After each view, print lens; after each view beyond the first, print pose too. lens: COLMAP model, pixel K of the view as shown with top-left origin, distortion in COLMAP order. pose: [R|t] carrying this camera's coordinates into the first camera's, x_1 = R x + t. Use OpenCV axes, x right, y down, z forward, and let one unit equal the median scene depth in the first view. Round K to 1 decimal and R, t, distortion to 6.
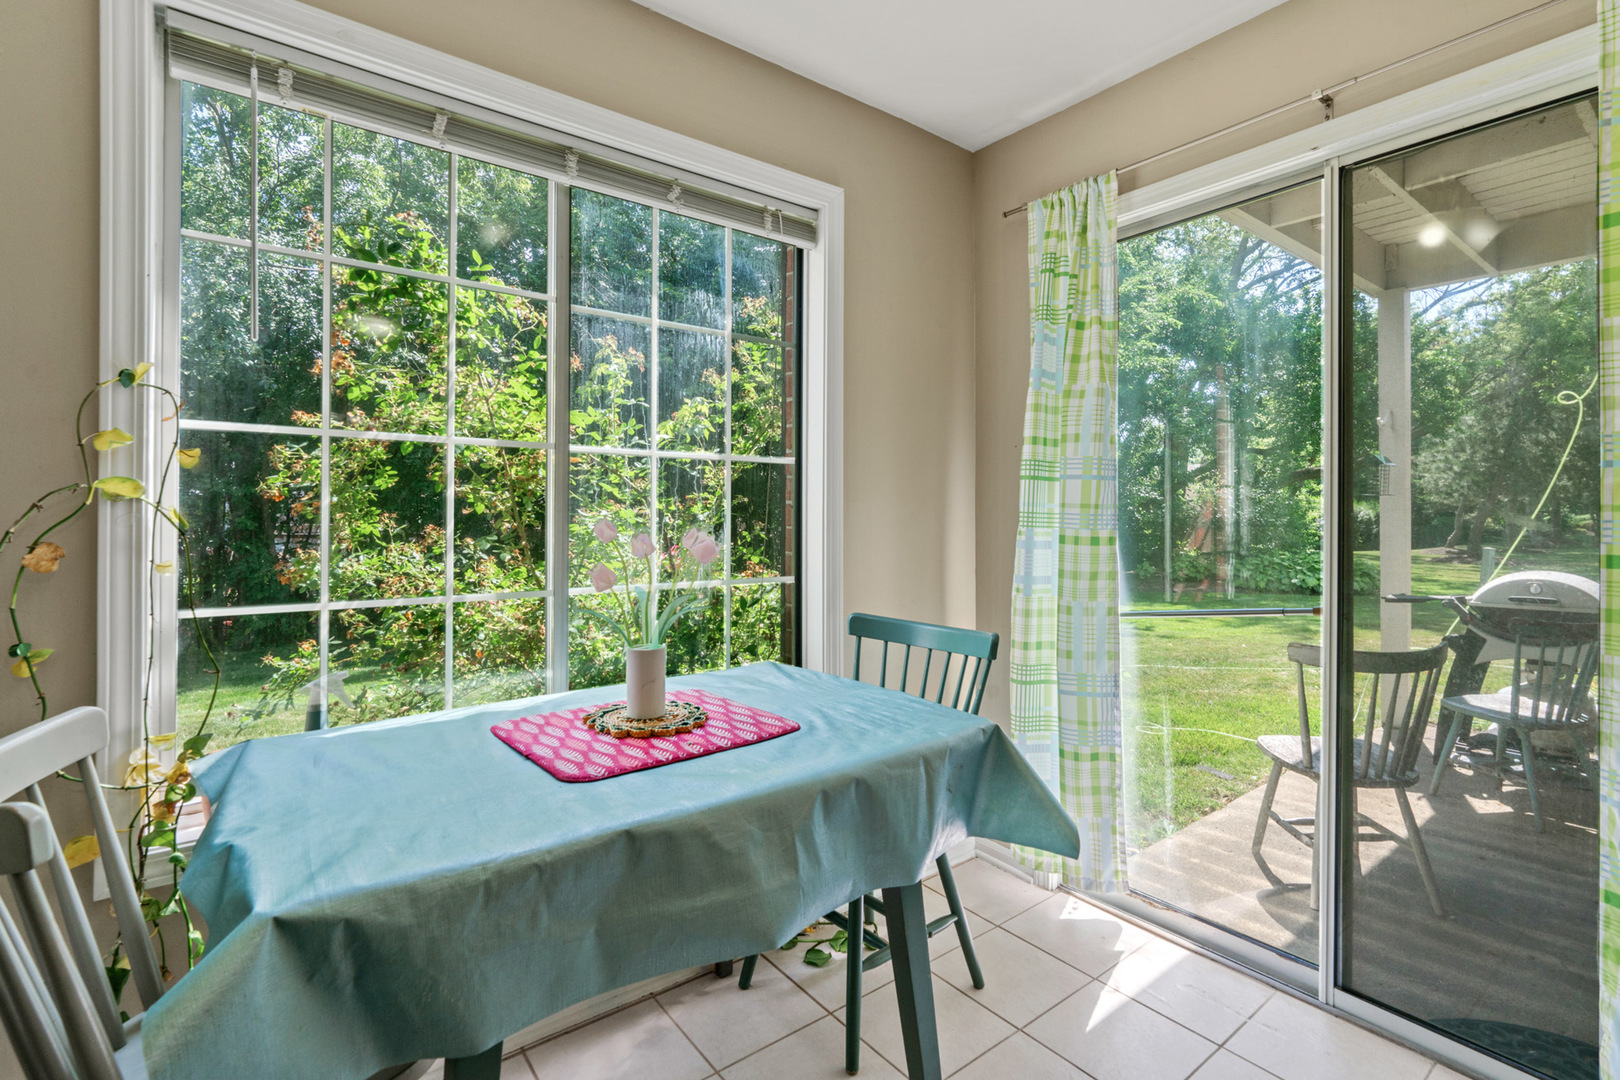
lens RADIAL K [[728.9, 0, 794.7], [0, 728.9, 512.6], [0, 0, 1]] dist [-0.002454, 0.001867]
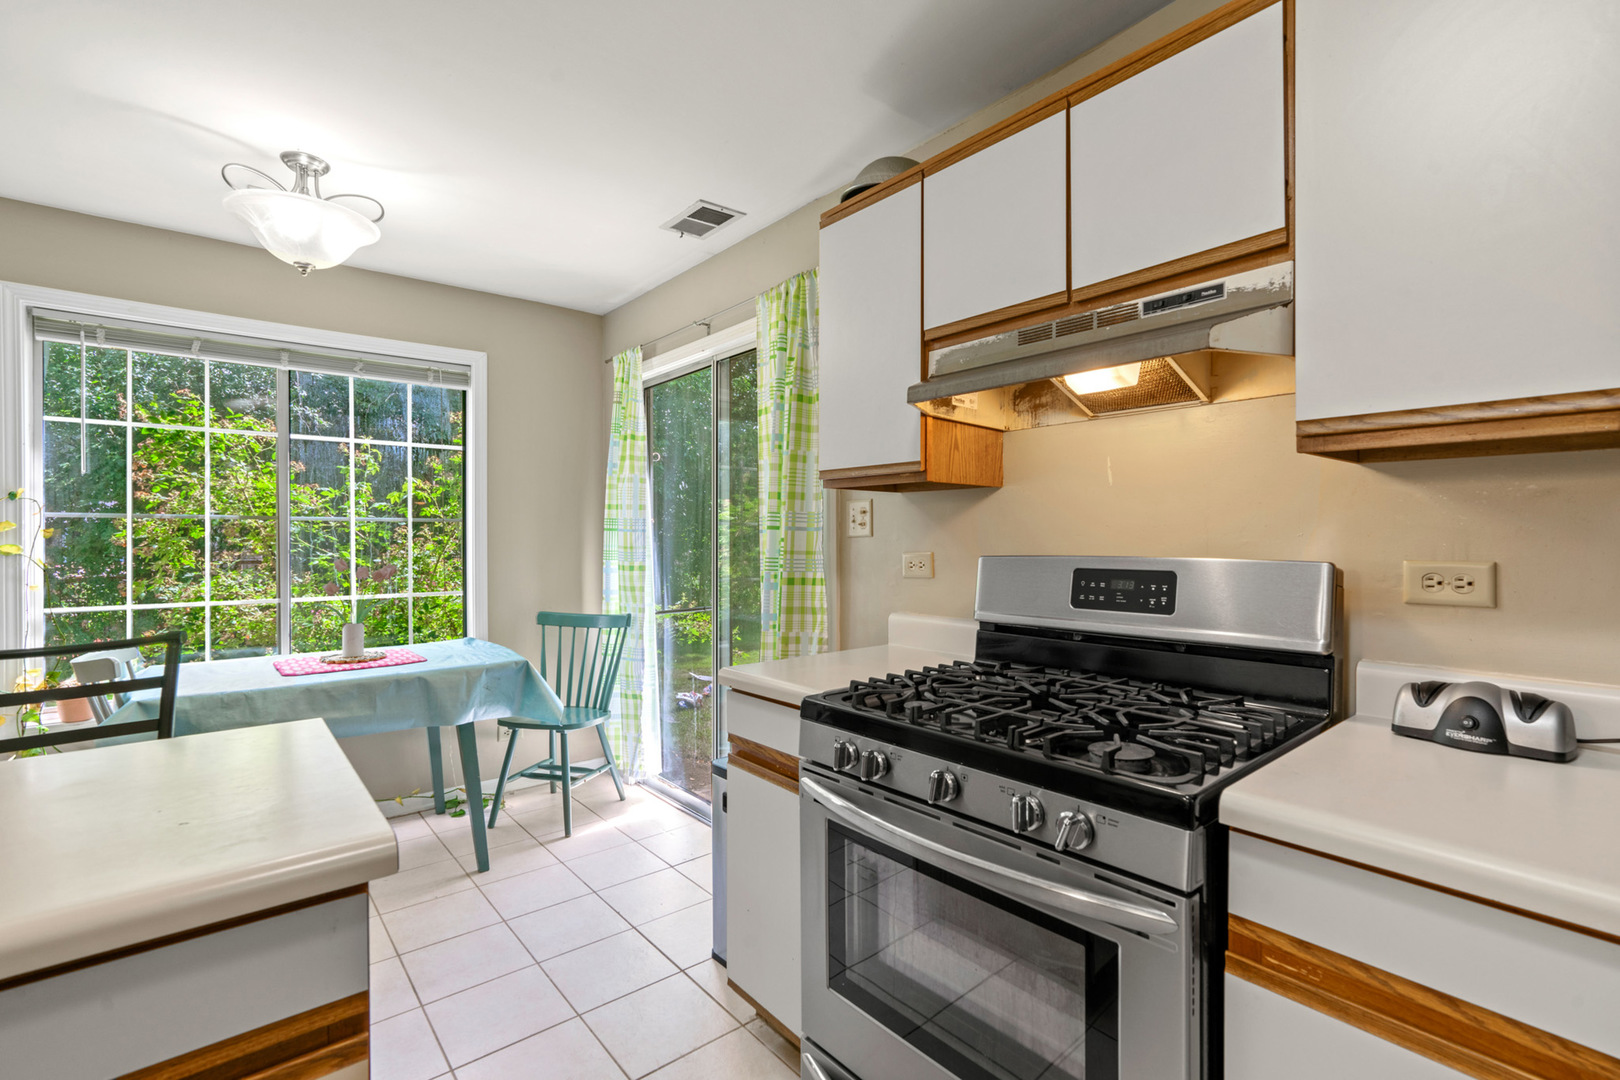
lens RADIAL K [[728.9, 0, 801.3], [0, 728.9, 538.1], [0, 0, 1]] dist [-0.002454, 0.001867]
pose [[0.999539, -0.007780, 0.029359, 0.756918], [0.007586, 0.999949, 0.006698, -0.038545], [-0.029409, -0.006472, 0.999546, -0.680986]]
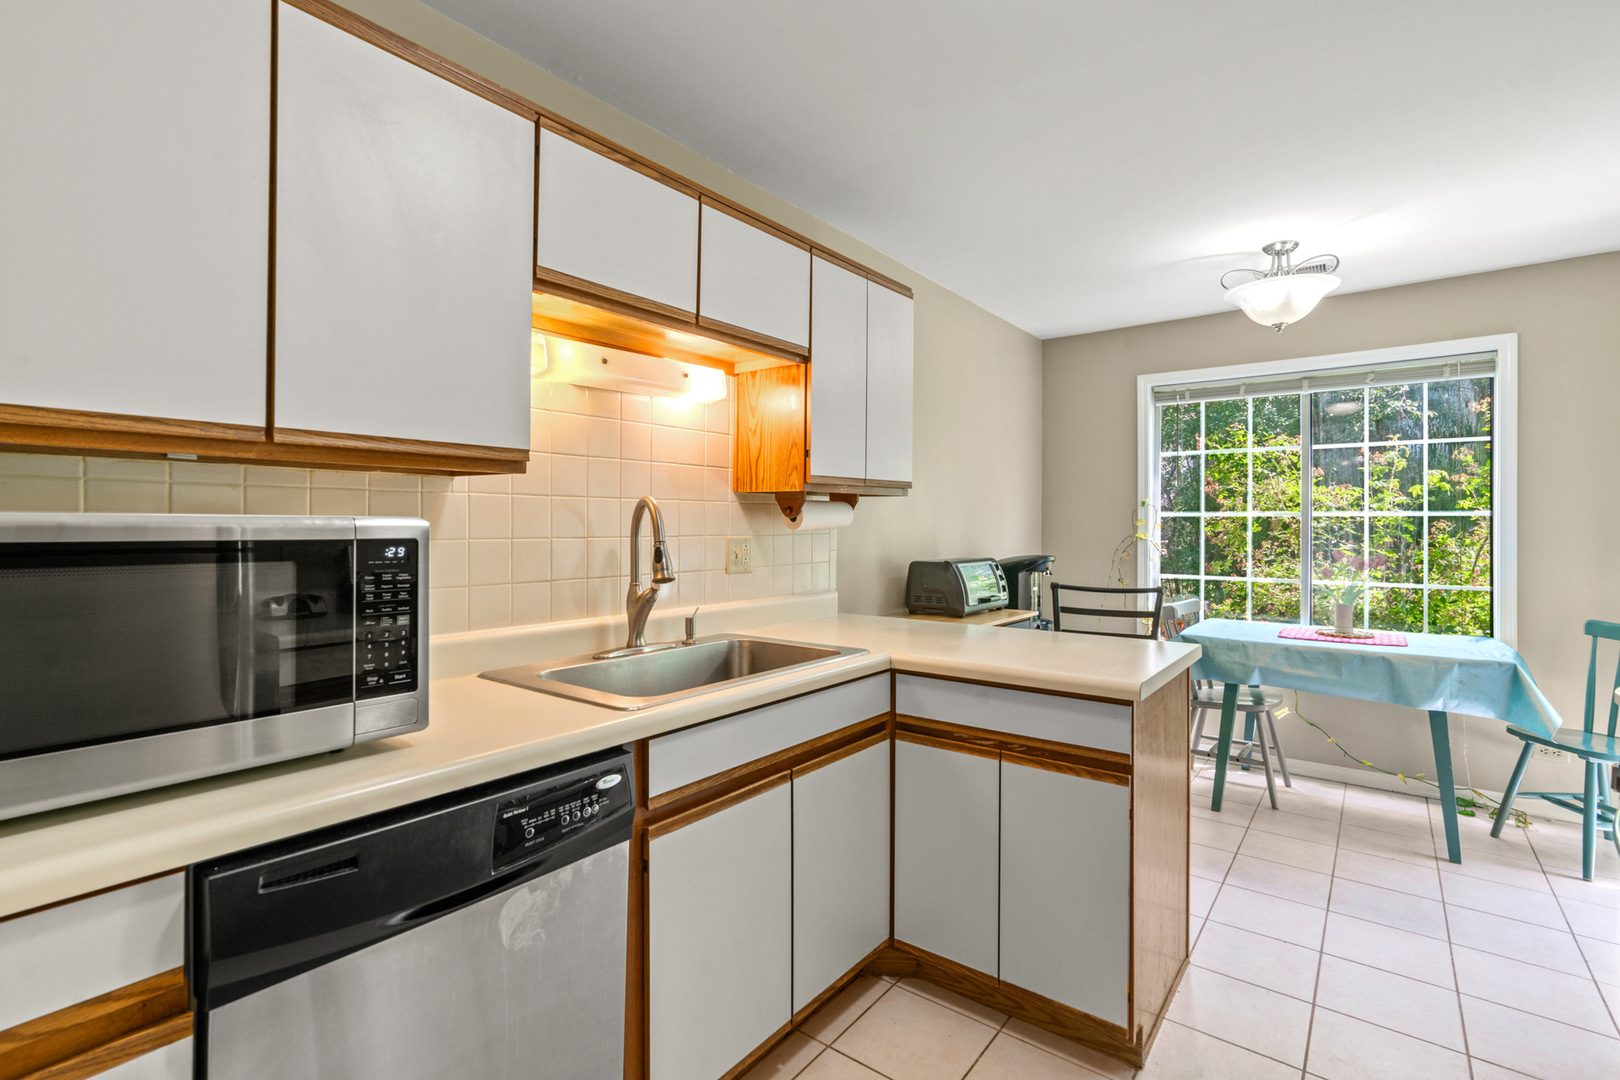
lens RADIAL K [[728.9, 0, 818.0], [0, 728.9, 520.3], [0, 0, 1]] dist [-0.002454, 0.001867]
pose [[0.255538, -0.011465, -0.966731, 1.210485], [0.000348, 0.999931, -0.011766, -0.041980], [0.966799, 0.002670, 0.255524, -0.817787]]
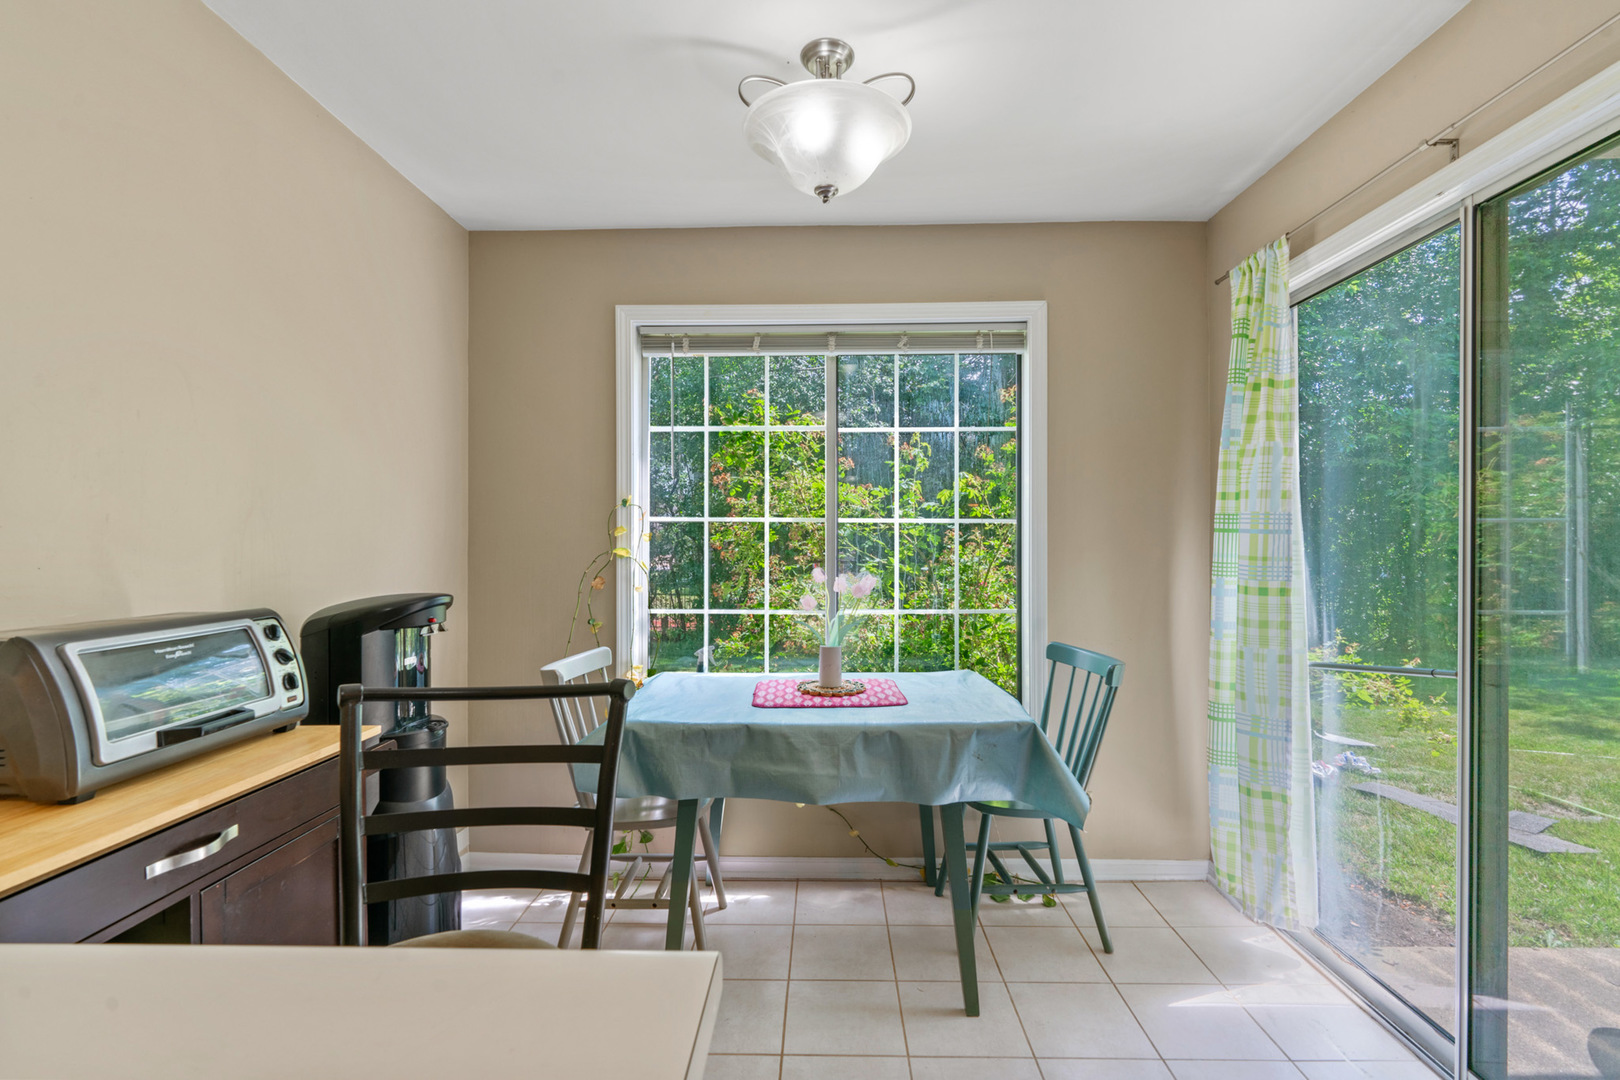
lens RADIAL K [[728.9, 0, 824.5], [0, 728.9, 544.6], [0, 0, 1]] dist [-0.002454, 0.001867]
pose [[0.788229, -0.003107, -0.615375, 0.560879], [0.007519, 0.999961, 0.004582, -0.038728], [0.615336, -0.008239, 0.788222, -0.226722]]
